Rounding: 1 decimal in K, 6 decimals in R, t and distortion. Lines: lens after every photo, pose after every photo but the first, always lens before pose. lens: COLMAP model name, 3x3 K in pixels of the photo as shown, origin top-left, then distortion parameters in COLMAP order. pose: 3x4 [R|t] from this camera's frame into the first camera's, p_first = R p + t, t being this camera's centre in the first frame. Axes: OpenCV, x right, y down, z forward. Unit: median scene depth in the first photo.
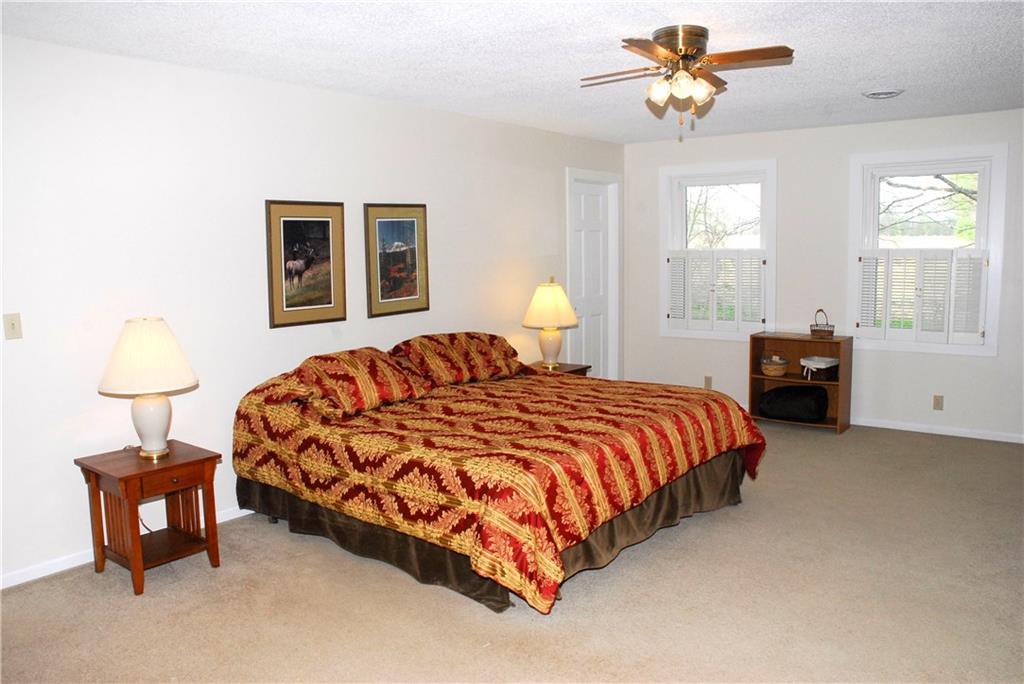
lens RADIAL K [[798.4, 0, 512.0], [0, 798.4, 342.0], [0, 0, 1]] dist [-0.177402, 0.168836]
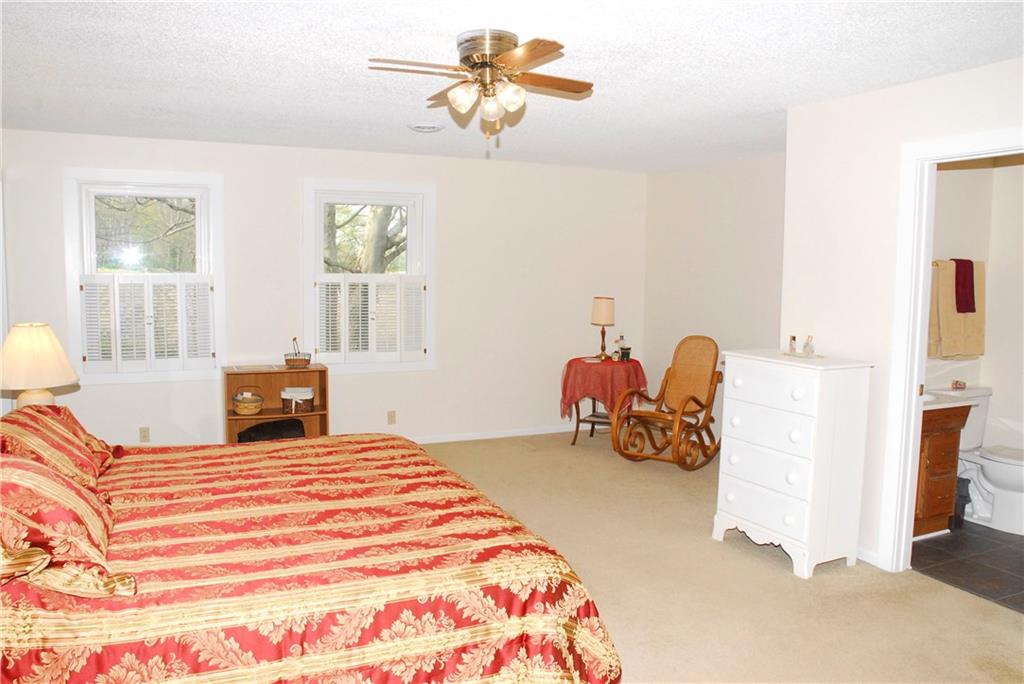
lens RADIAL K [[798.4, 0, 512.0], [0, 798.4, 342.0], [0, 0, 1]] dist [-0.177402, 0.168836]
pose [[0.443415, -0.057949, 0.894441, -0.546061], [0.084218, 0.996187, 0.022790, -0.057268], [-0.892351, 0.065223, 0.446605, 0.530175]]
